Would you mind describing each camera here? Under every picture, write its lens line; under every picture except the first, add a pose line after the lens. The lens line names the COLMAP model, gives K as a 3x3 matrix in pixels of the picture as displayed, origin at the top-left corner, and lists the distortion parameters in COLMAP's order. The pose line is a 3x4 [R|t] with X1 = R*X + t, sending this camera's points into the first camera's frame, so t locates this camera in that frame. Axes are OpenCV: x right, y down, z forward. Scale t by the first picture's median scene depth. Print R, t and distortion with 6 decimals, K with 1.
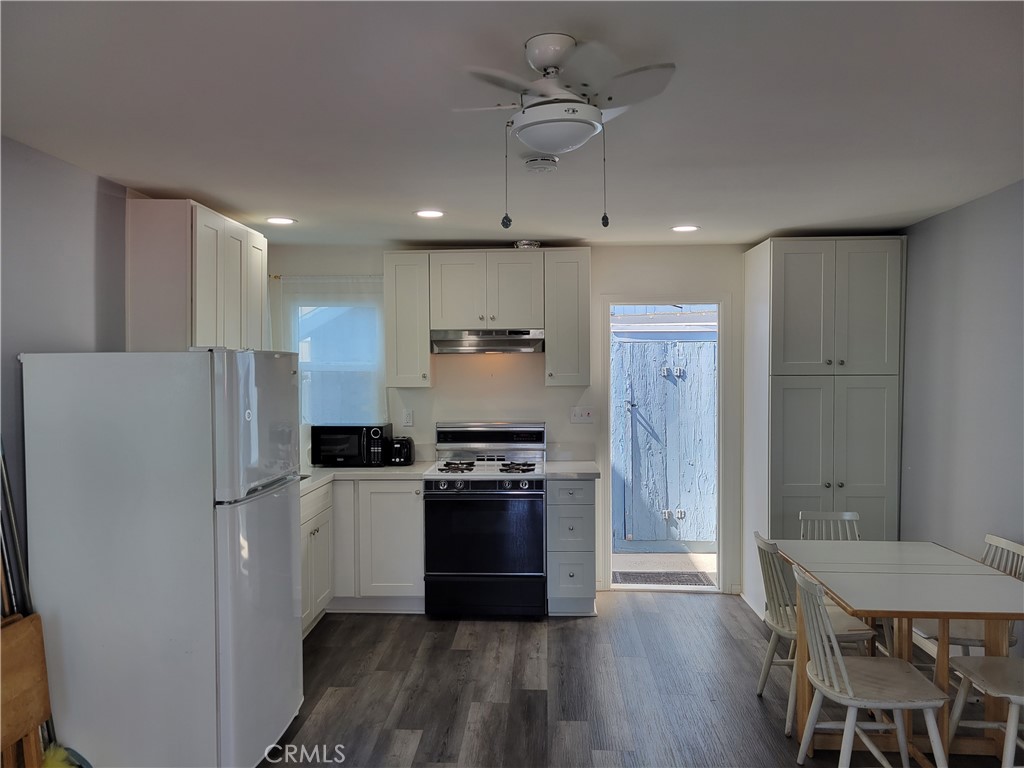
lens RADIAL K [[768.9, 0, 489.2], [0, 768.9, 394.6], [0, 0, 1]] dist [0.030975, -0.020998]
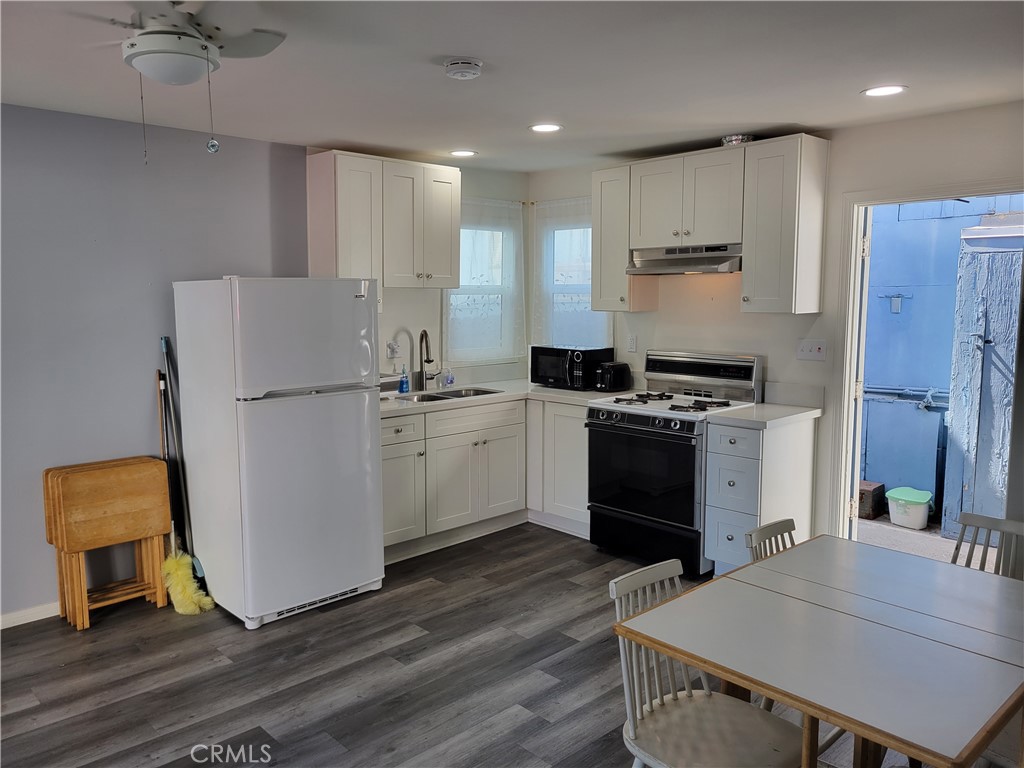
lens RADIAL K [[768.9, 0, 509.3], [0, 768.9, 384.2], [0, 0, 1]] dist [0.030975, -0.020998]
pose [[0.721173, 0.084995, -0.687521, 0.473948], [-0.022090, 0.994762, 0.099807, -0.011622], [0.692403, -0.056791, 0.719273, 0.222184]]
